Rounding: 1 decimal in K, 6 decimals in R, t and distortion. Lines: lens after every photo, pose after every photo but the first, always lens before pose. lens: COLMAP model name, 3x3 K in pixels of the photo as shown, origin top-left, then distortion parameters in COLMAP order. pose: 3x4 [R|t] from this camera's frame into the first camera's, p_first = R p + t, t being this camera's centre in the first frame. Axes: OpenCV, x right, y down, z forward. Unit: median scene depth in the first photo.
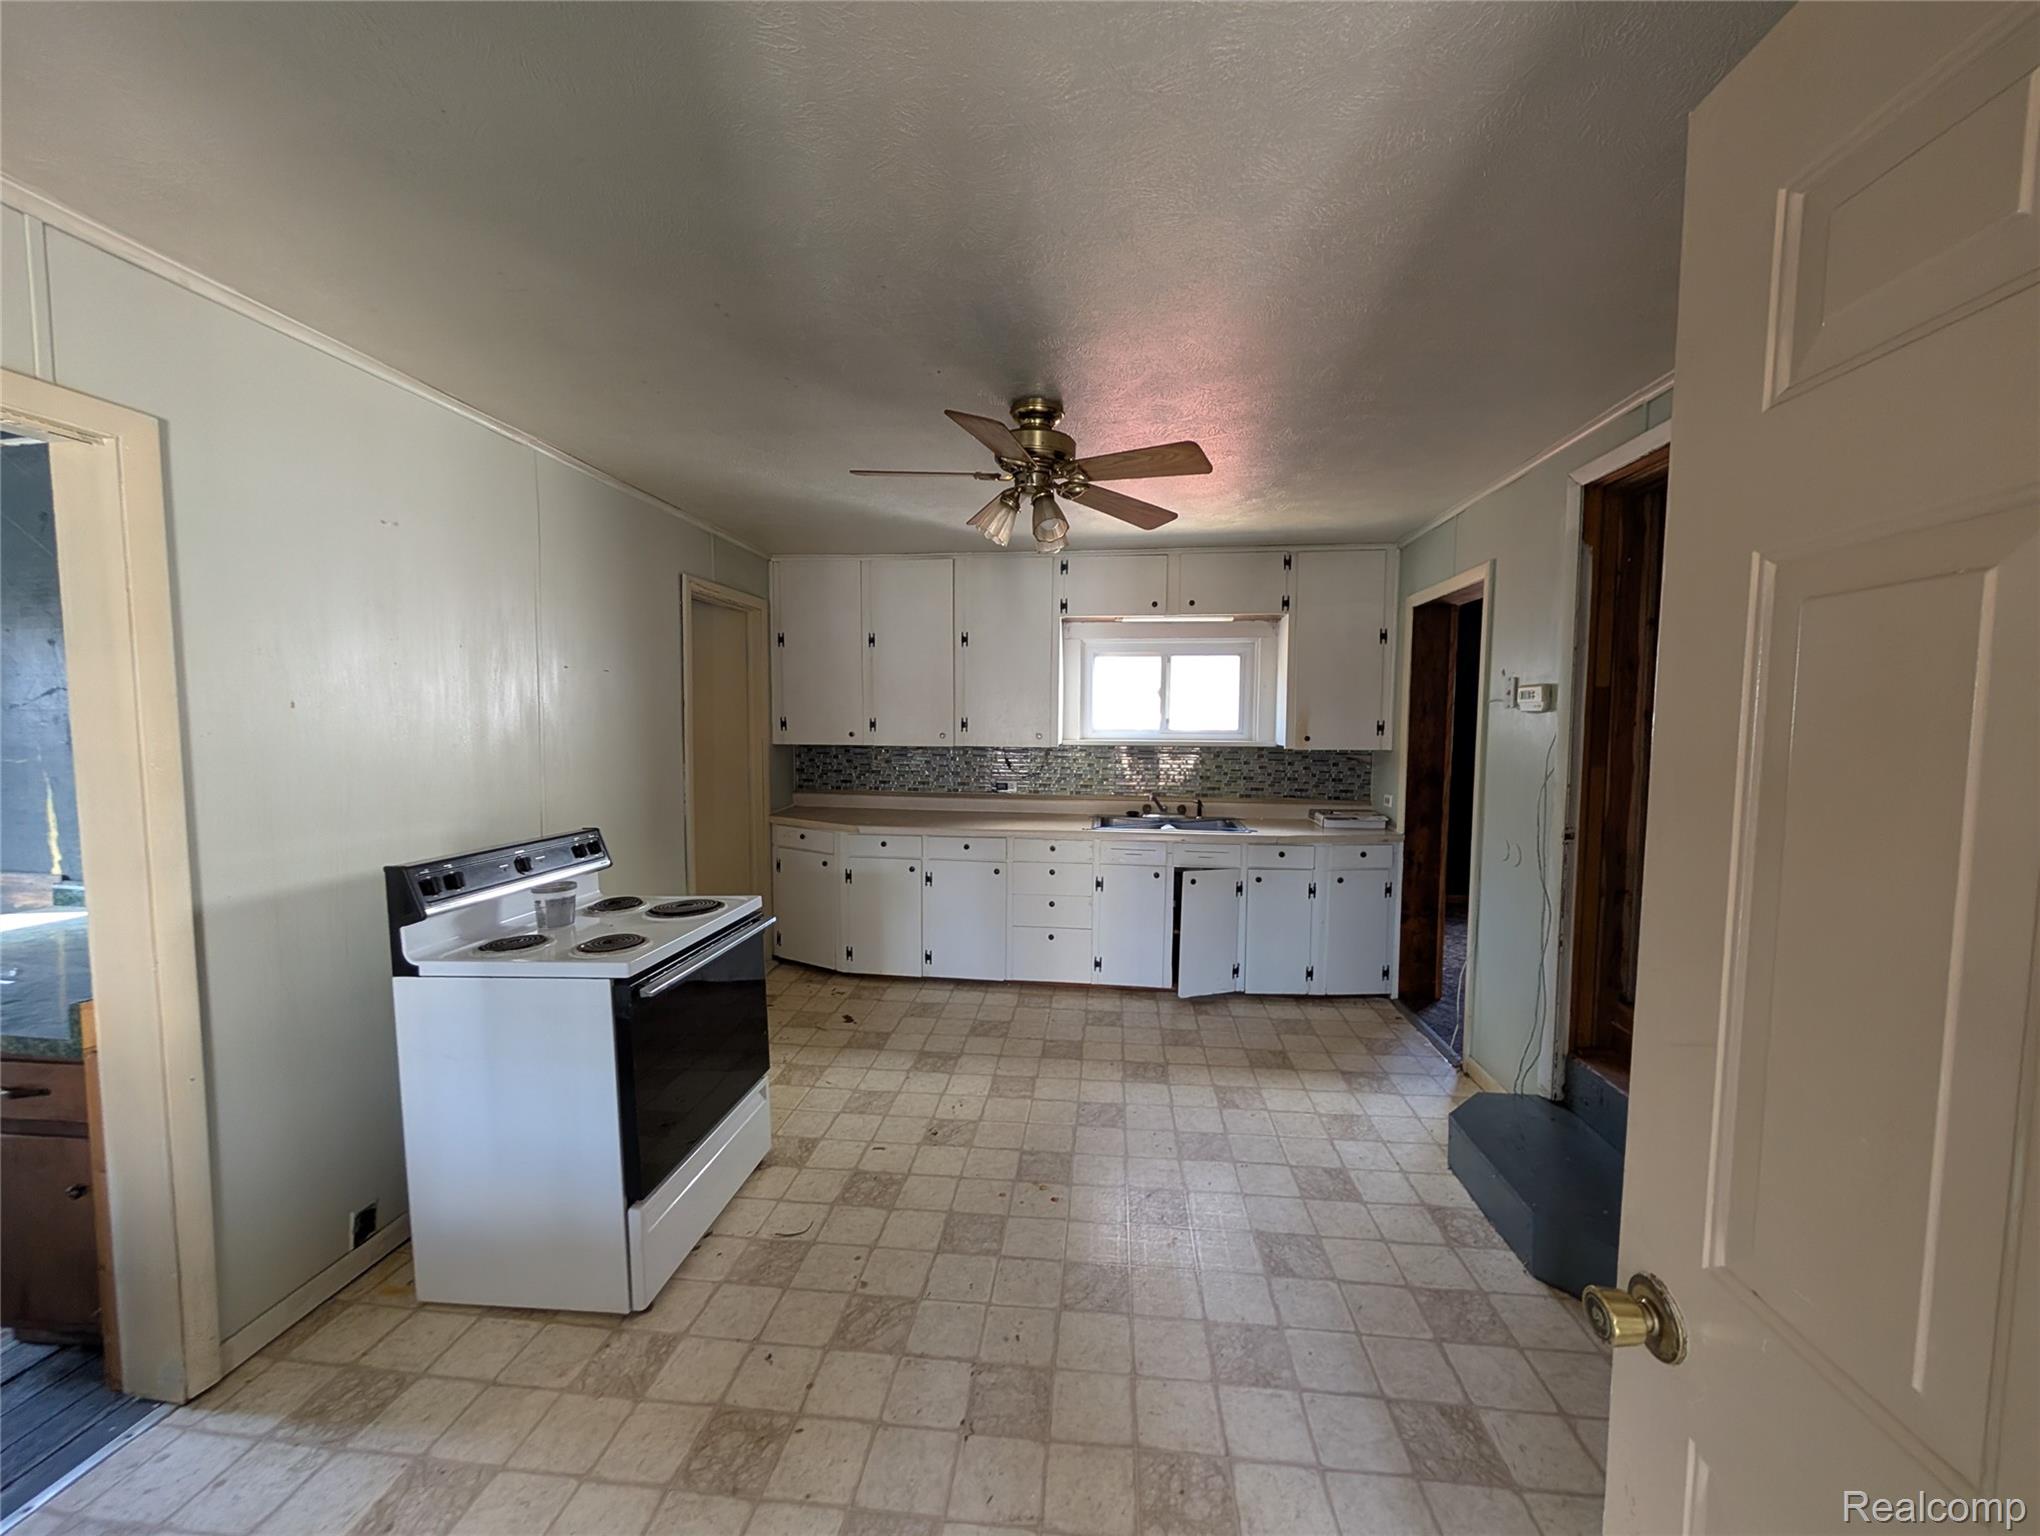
lens RADIAL K [[757.7, 0, 1022.3], [0, 757.7, 771.7], [0, 0, 1]] dist [-0.000517, 0.000119]
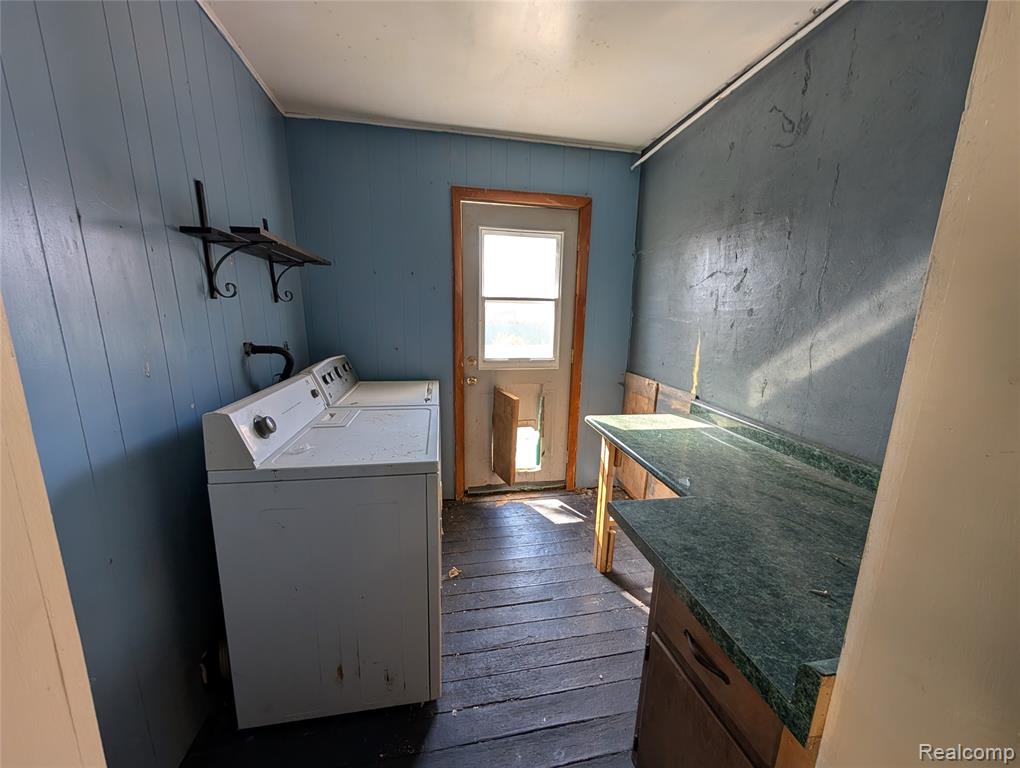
lens RADIAL K [[378.8, 0, 509.8], [0, 378.8, 390.0], [0, 0, 1]] dist [-0.000517, 0.000119]
pose [[0.293148, 0.188869, -0.937226, -0.647040], [-0.083199, 0.981614, 0.171791, 0.022676], [0.952440, 0.027616, 0.303472, 0.392971]]
